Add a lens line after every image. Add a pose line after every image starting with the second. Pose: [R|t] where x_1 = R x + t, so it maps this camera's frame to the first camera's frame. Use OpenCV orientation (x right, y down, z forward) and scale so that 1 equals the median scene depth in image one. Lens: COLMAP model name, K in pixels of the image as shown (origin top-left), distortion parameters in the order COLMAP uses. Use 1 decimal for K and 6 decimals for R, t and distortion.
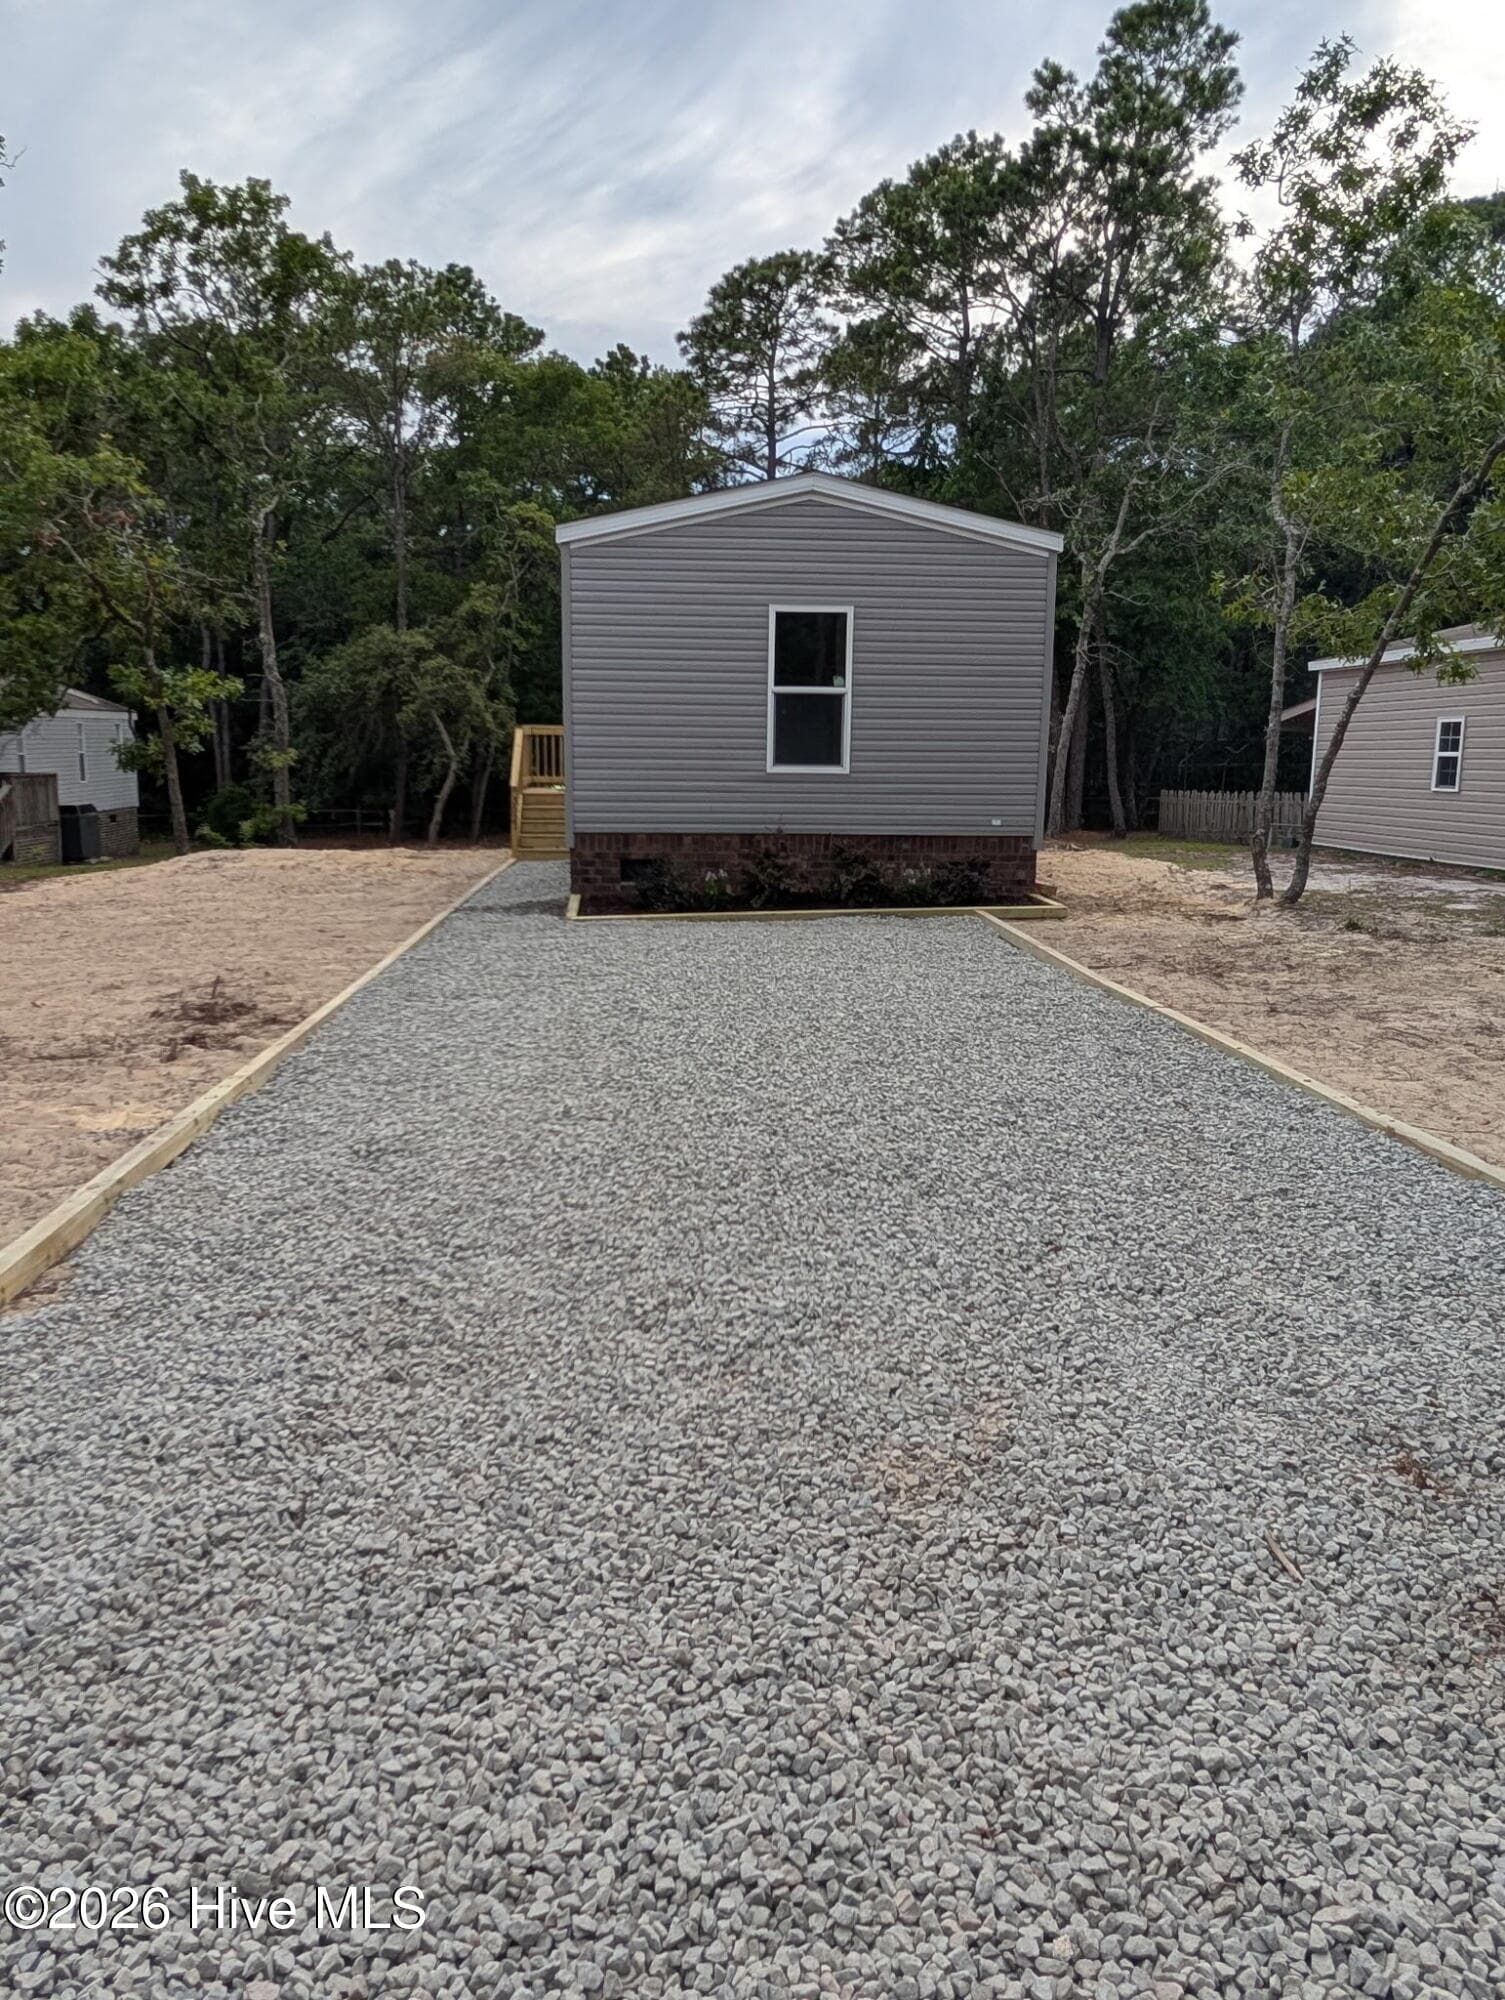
lens RADIAL K [[1430.2, 0, 717.0], [0, 1430.2, 1002.8], [0, 0, 1]] dist [-0.010155, 0.026155]
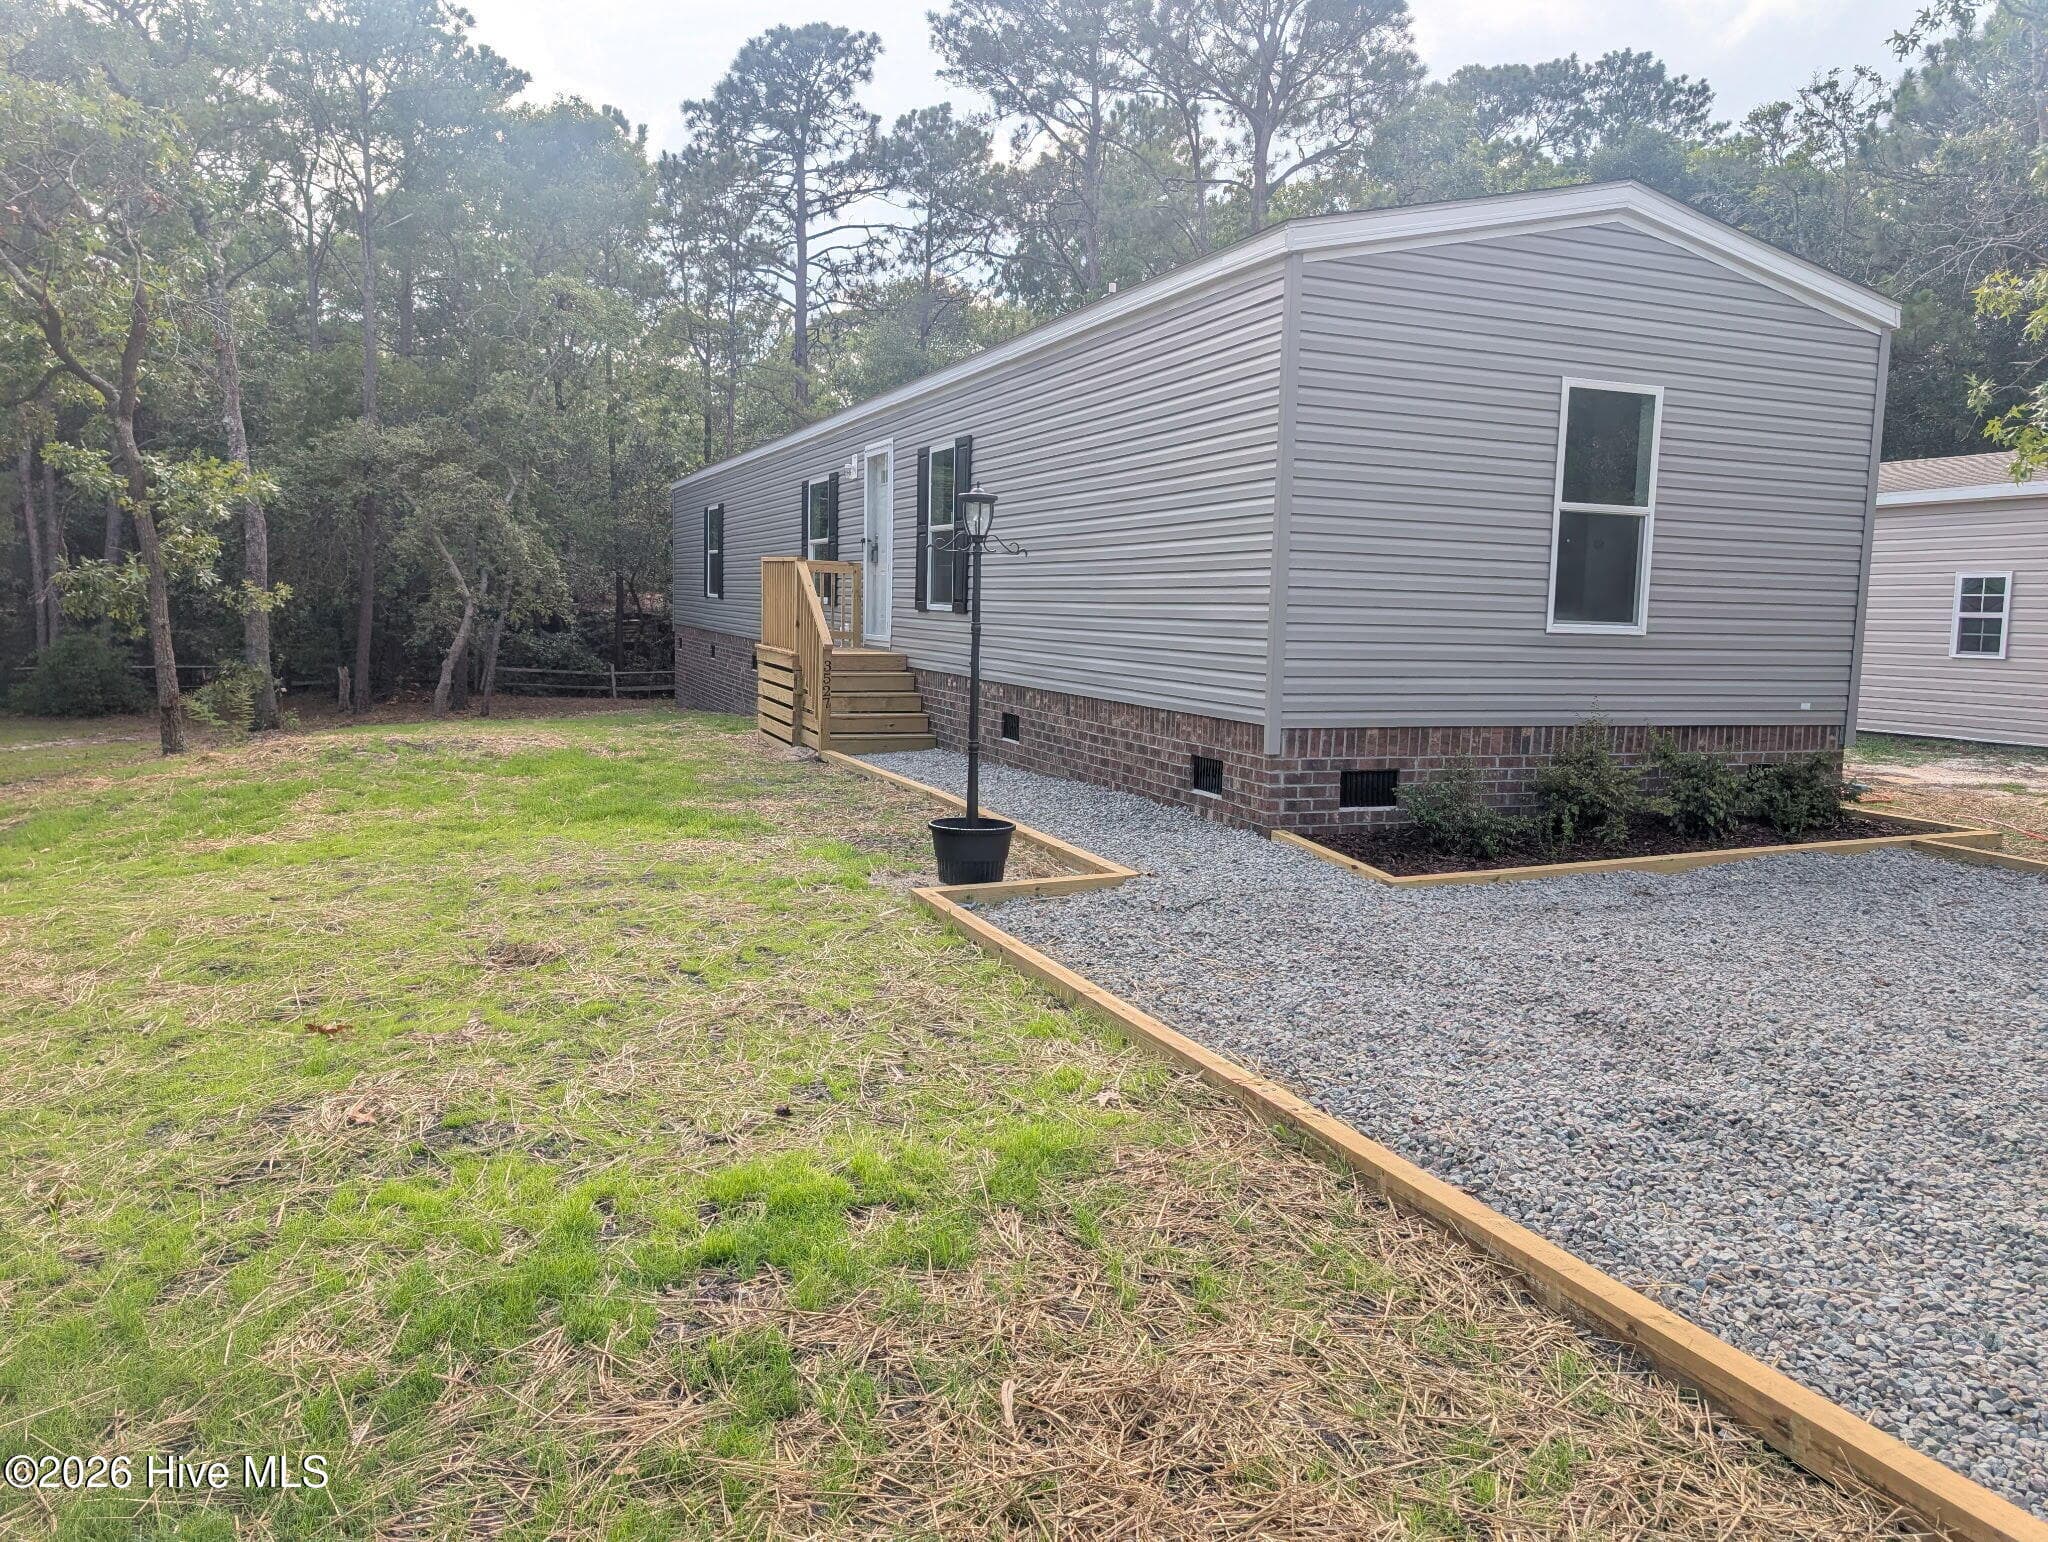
lens RADIAL K [[1491.4, 0, 1027.4], [0, 1491.4, 742.6], [0, 0, 1]] dist [0.046893, -0.048826]
pose [[0.947006, -0.014512, 0.320889, -0.180663], [0.040094, 0.996507, -0.073258, -0.031931], [-0.318705, 0.082241, 0.944280, 0.196132]]
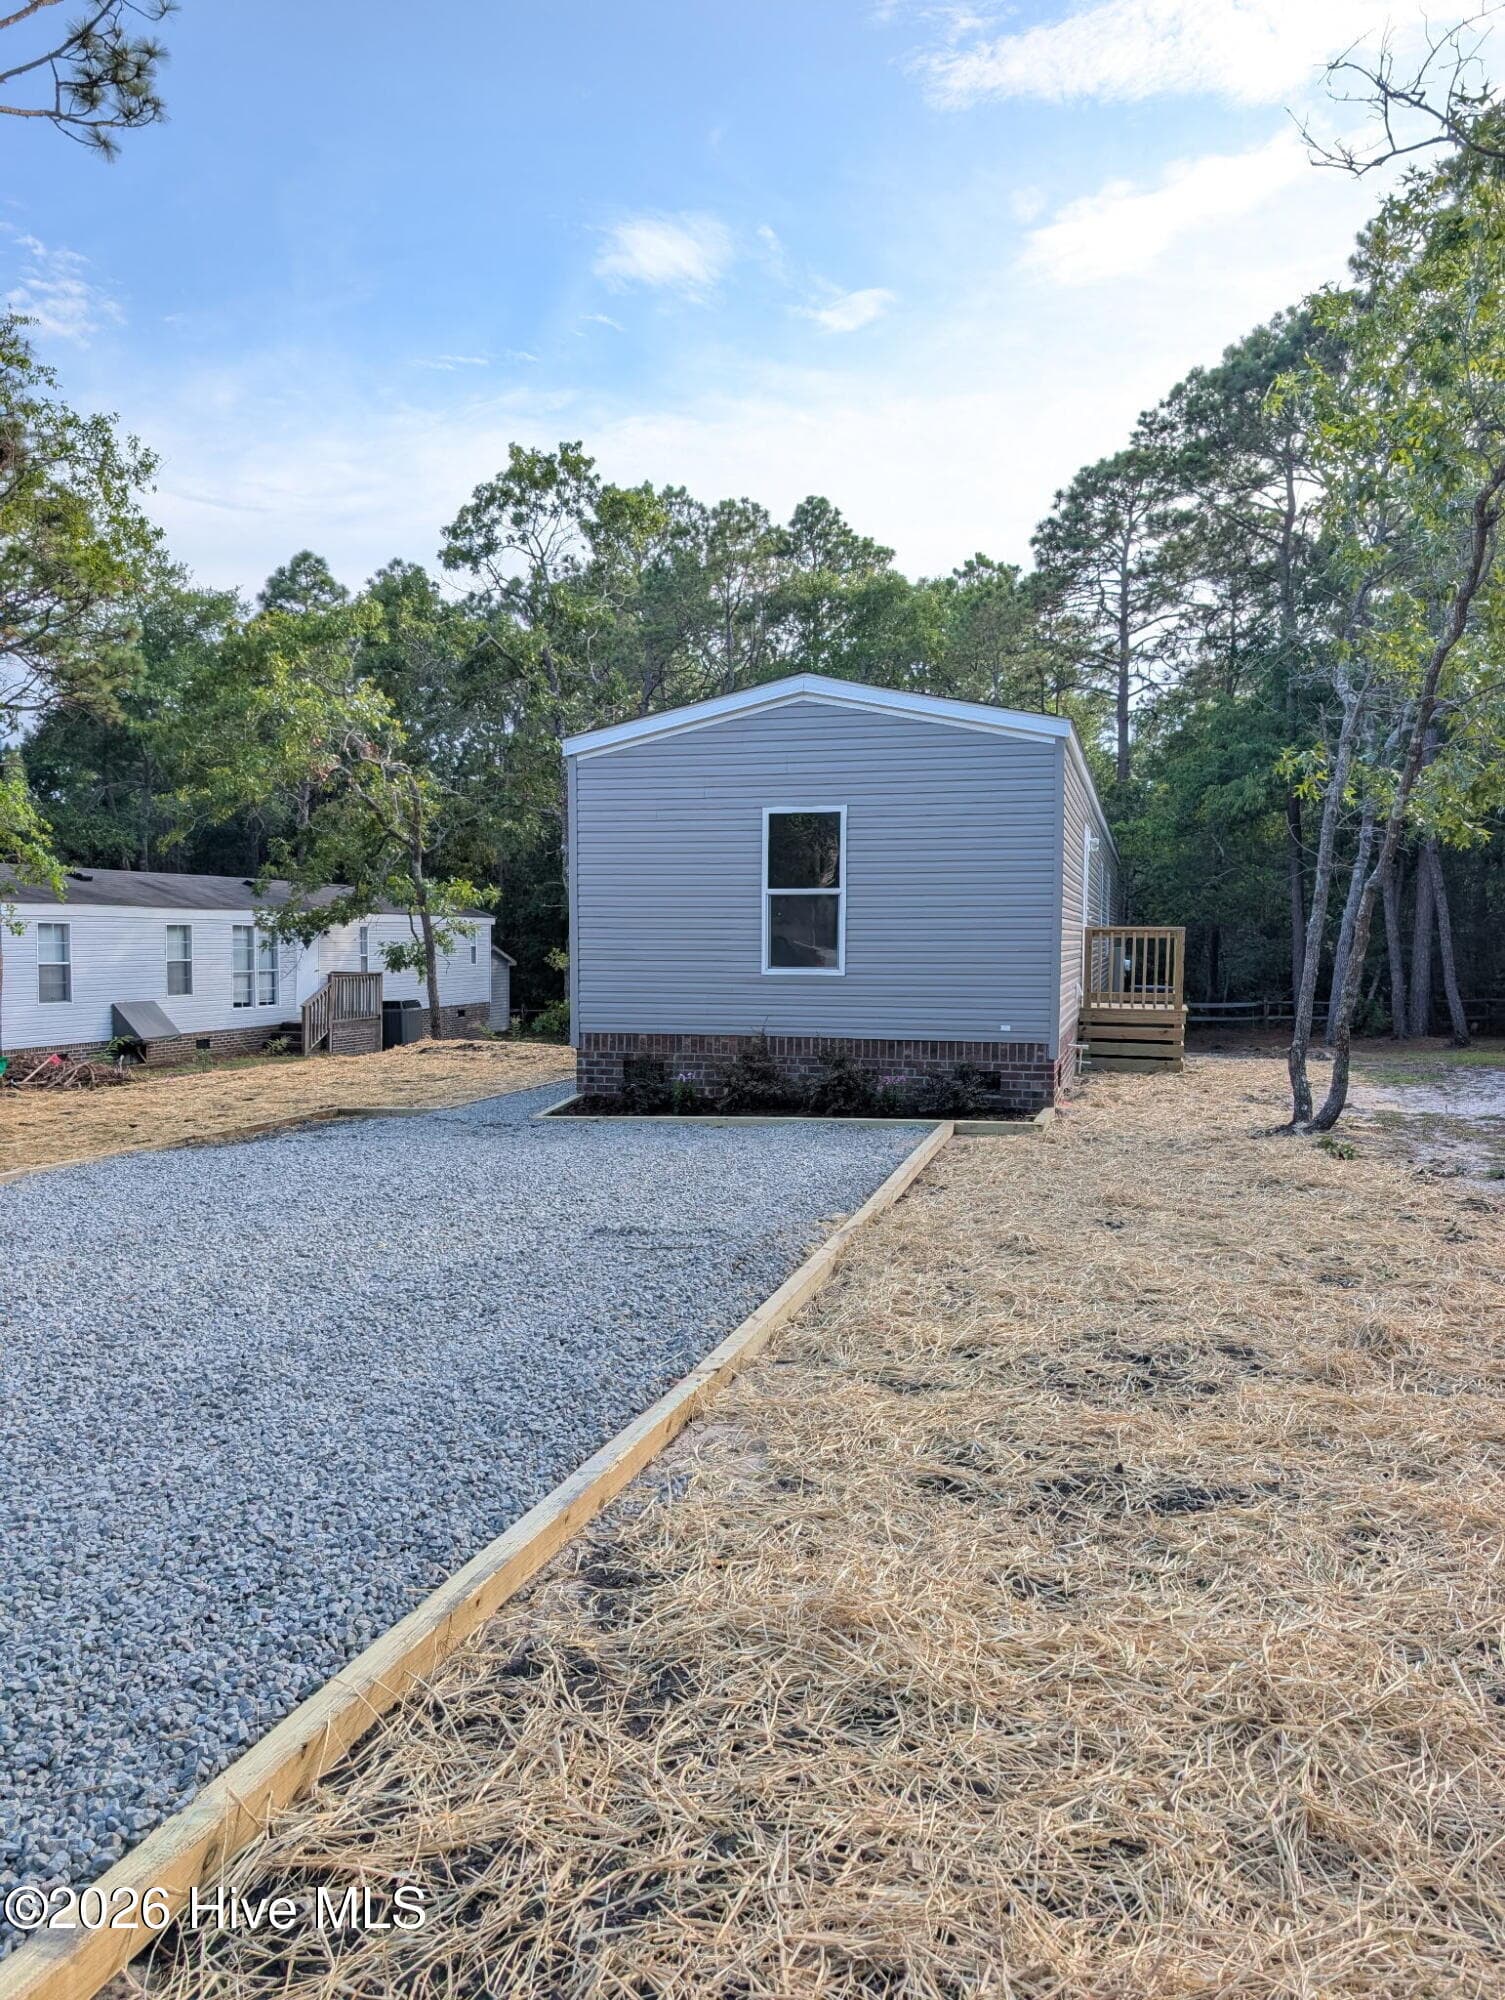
lens RADIAL K [[1410.3, 0, 730.8], [0, 1410.3, 1065.2], [0, 0, 1]] dist [0.043993, -0.069902]
pose [[0.946985, 0.020432, -0.320629, 0.145360], [-0.049727, 0.995271, -0.083447, -0.007987], [0.317407, 0.094967, 0.943522, 0.038728]]
